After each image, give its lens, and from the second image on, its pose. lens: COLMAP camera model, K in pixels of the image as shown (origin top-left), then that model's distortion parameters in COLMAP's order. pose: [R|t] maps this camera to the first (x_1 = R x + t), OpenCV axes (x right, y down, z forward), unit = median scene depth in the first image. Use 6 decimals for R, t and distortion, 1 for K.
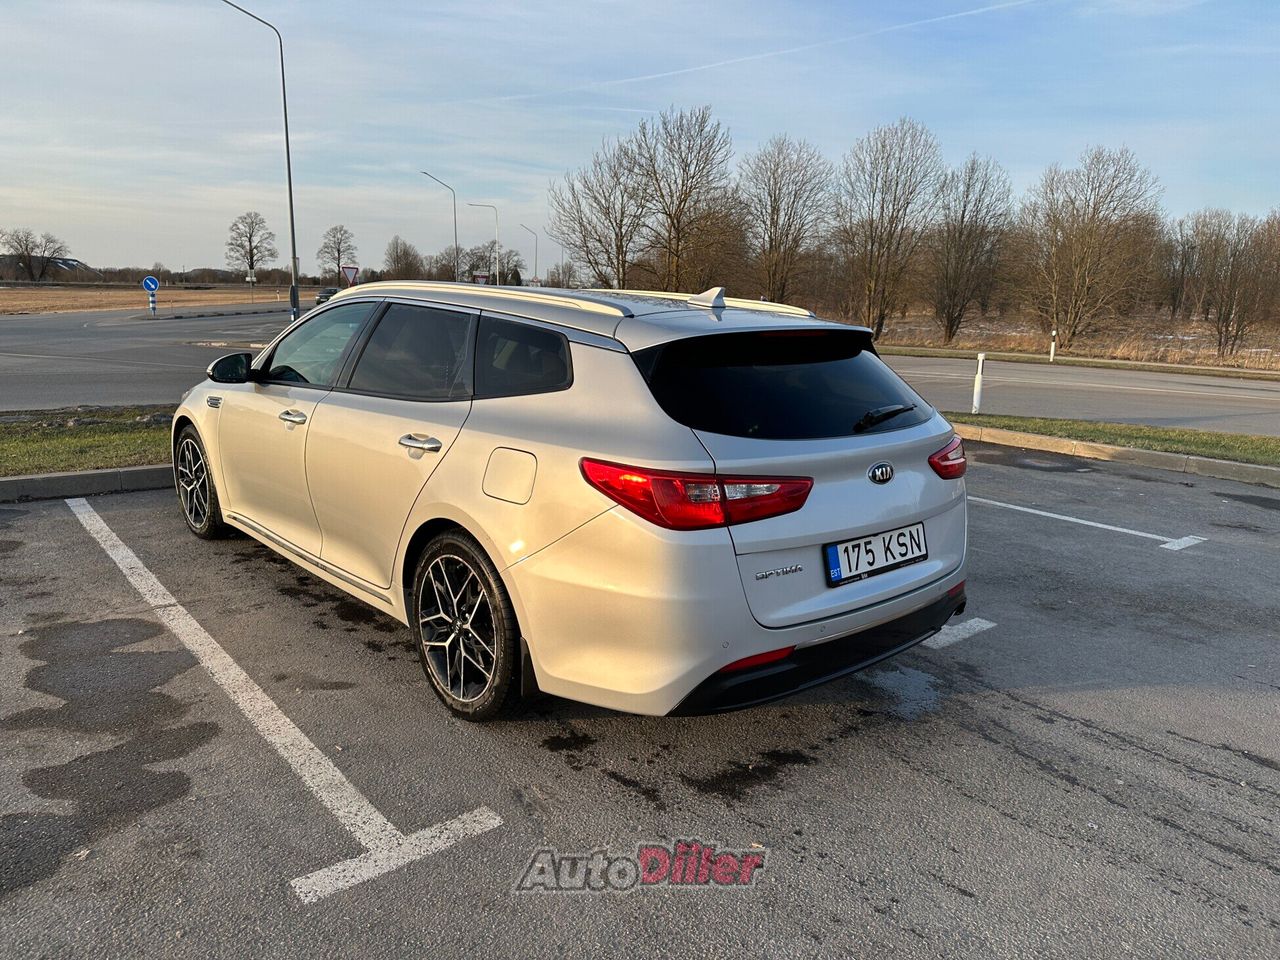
lens RADIAL K [[886.0, 0, 664.6], [0, 886.0, 498.9], [0, 0, 1]] dist [0.064258, -0.080047]
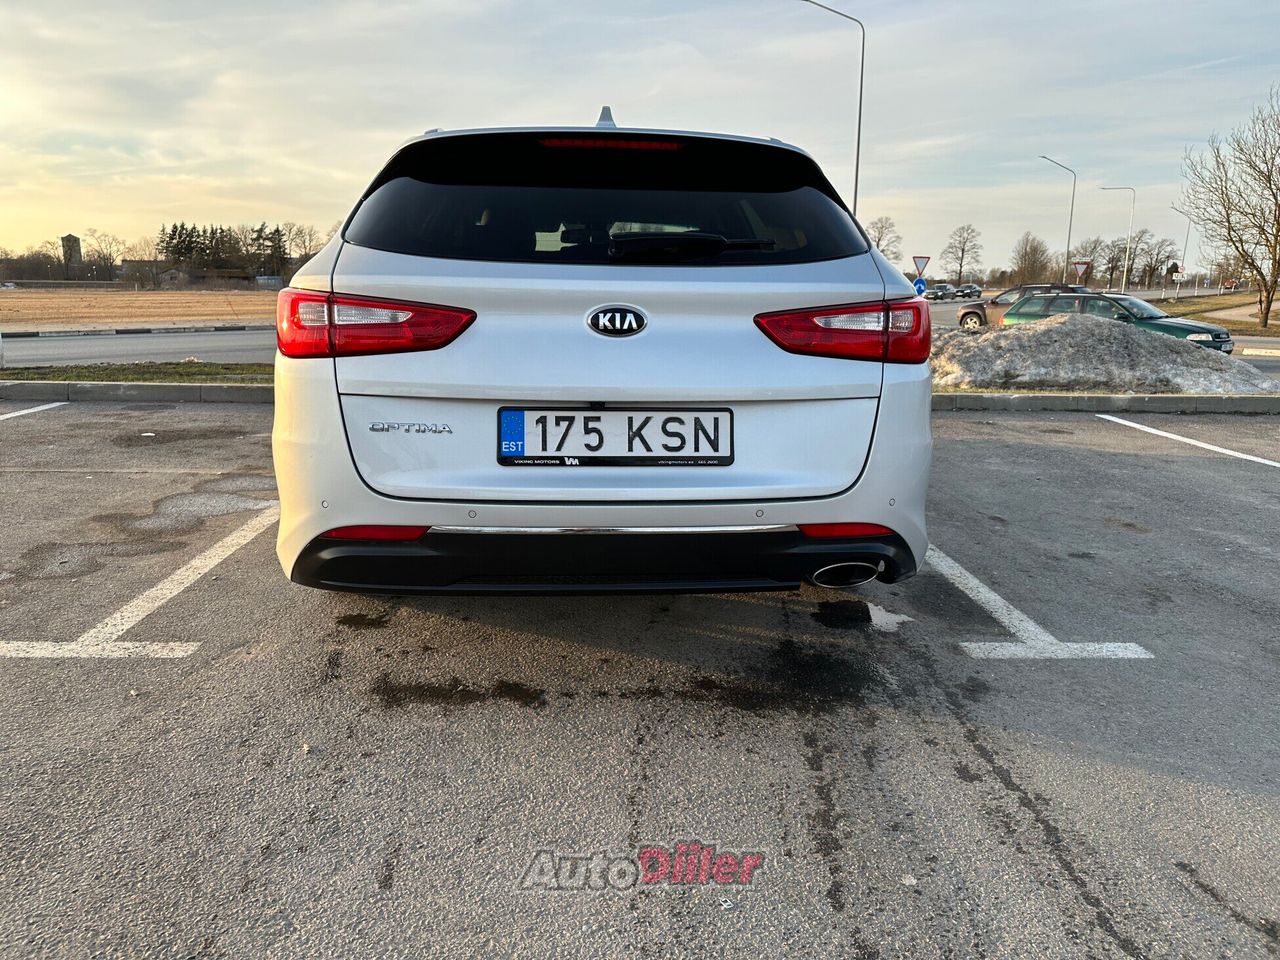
lens RADIAL K [[908.7, 0, 640.0], [0, 908.7, 480.0], [0, 0, 1]] dist [0.039950, -0.041666]
pose [[0.782643, 0.107144, -0.613181, 0.714540], [-0.122248, 0.992348, 0.017364, 0.080999], [0.610349, 0.061371, 0.789752, 0.443474]]
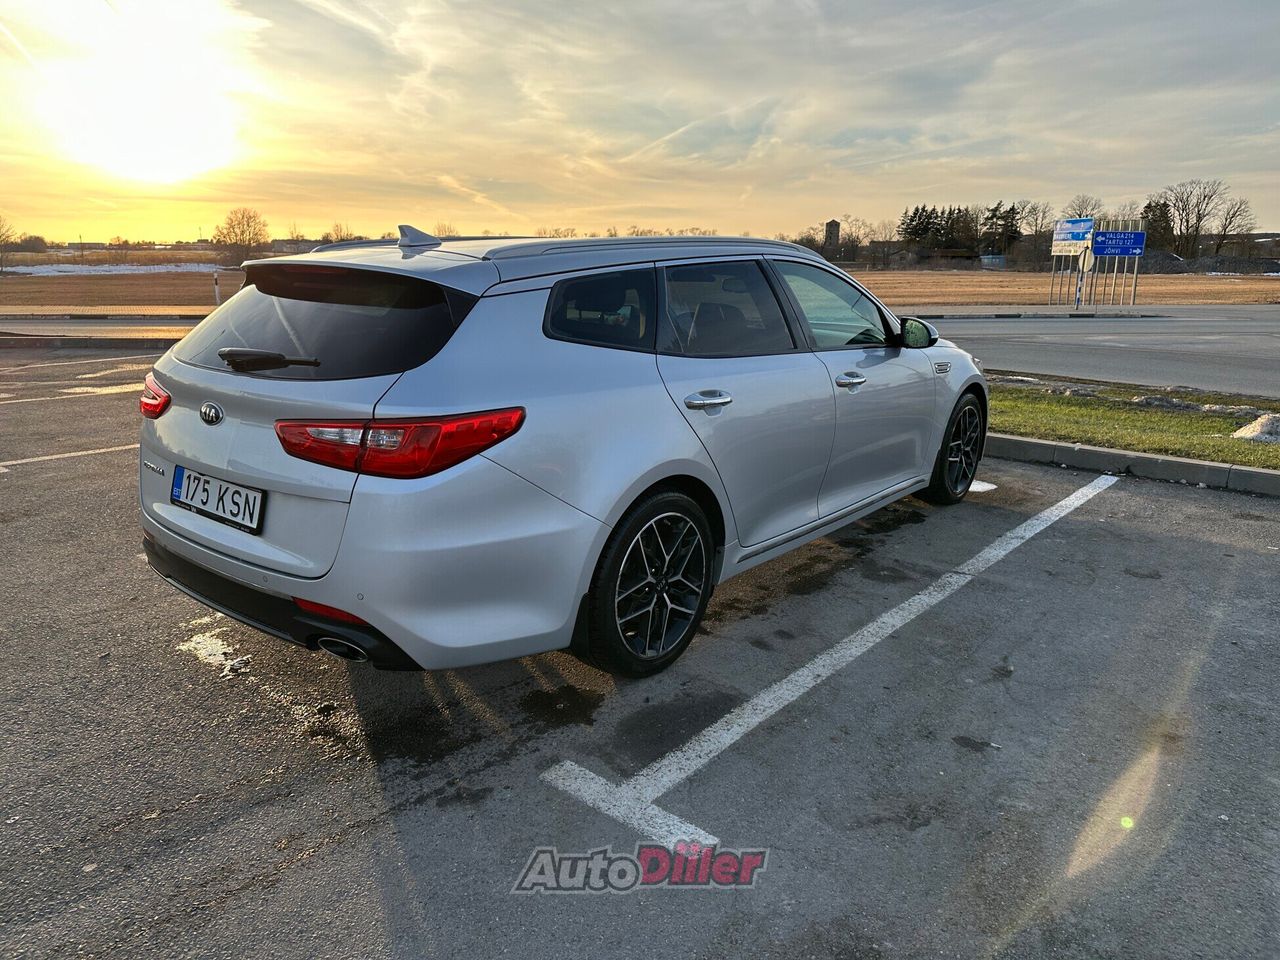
lens RADIAL K [[908.7, 0, 640.0], [0, 908.7, 480.0], [0, 0, 1]] dist [0.039950, -0.041666]
pose [[0.142181, 0.209100, -0.967503, 1.271733], [-0.222299, 0.959210, 0.174640, -0.234836], [0.964556, 0.190244, 0.182864, 1.273374]]
